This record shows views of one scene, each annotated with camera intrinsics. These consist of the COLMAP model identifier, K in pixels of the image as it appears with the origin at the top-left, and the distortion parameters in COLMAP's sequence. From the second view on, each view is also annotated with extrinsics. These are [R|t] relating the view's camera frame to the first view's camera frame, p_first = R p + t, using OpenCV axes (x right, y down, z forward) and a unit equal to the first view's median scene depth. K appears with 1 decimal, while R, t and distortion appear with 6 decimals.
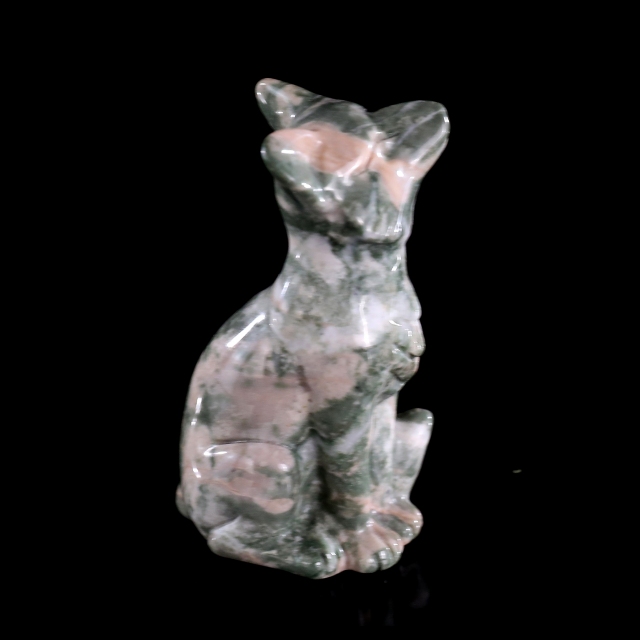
lens RADIAL K [[2475.5, 0, 320.0], [0, 2475.5, 320.0], [0, 0, 1]] dist [0.068963, 0.279312]
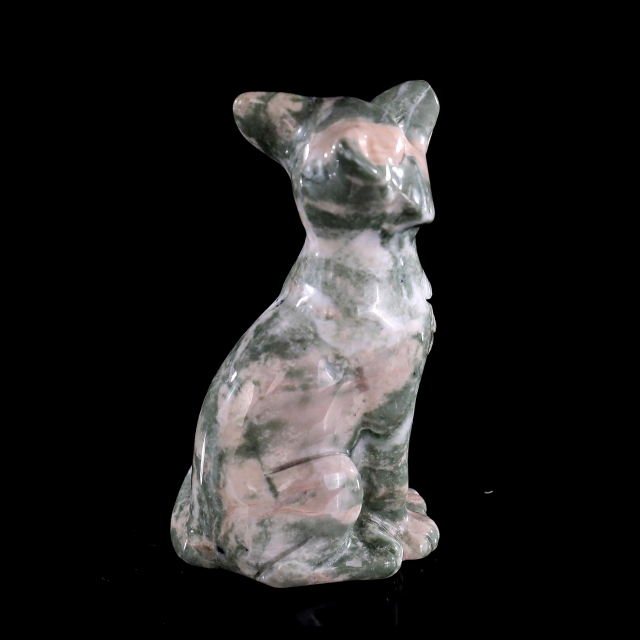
lens RADIAL K [[2475.5, 0, 320.0], [0, 2475.5, 320.0], [0, 0, 1]] dist [0.068963, 0.279312]
pose [[0.816966, -0.237765, 0.525390, -0.538343], [0.249888, 0.967031, 0.049061, -0.052469], [-0.519734, 0.091208, 0.849446, 0.166352]]
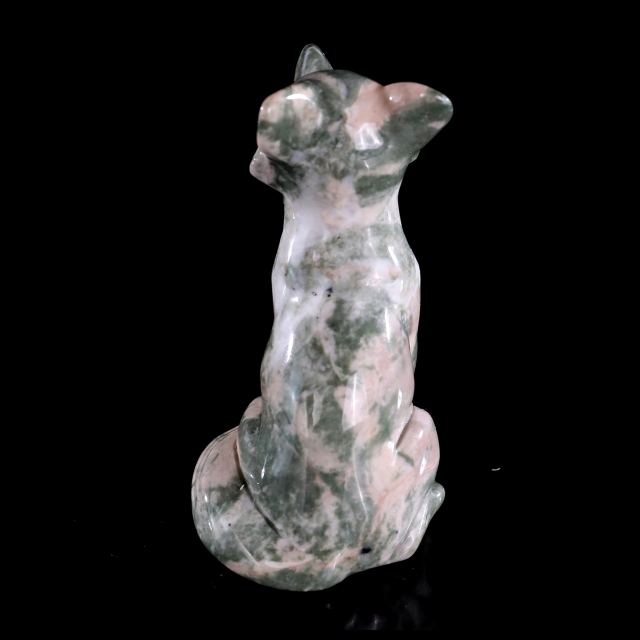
lens RADIAL K [[2475.5, 0, 320.0], [0, 2475.5, 320.0], [0, 0, 1]] dist [0.068963, 0.279312]
pose [[-0.163709, -0.383049, 0.909106, -0.930285], [0.431353, 0.800981, 0.415167, -0.419874], [-0.887206, 0.460112, 0.034102, 1.003126]]
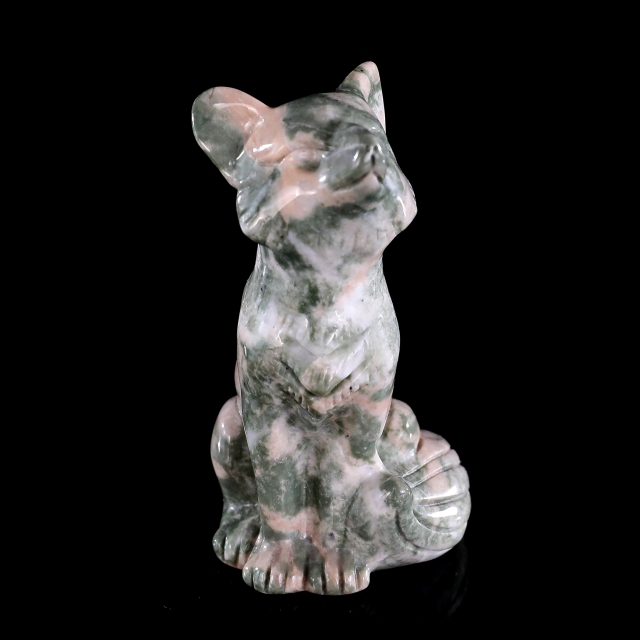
lens RADIAL K [[2475.5, 0, 320.0], [0, 2475.5, 320.0], [0, 0, 1]] dist [0.068963, 0.279312]
pose [[0.334807, 0.412876, -0.847017, 0.817006], [-0.403301, 0.875189, 0.267193, -0.258787], [0.851618, 0.252145, 0.459533, 0.584573]]
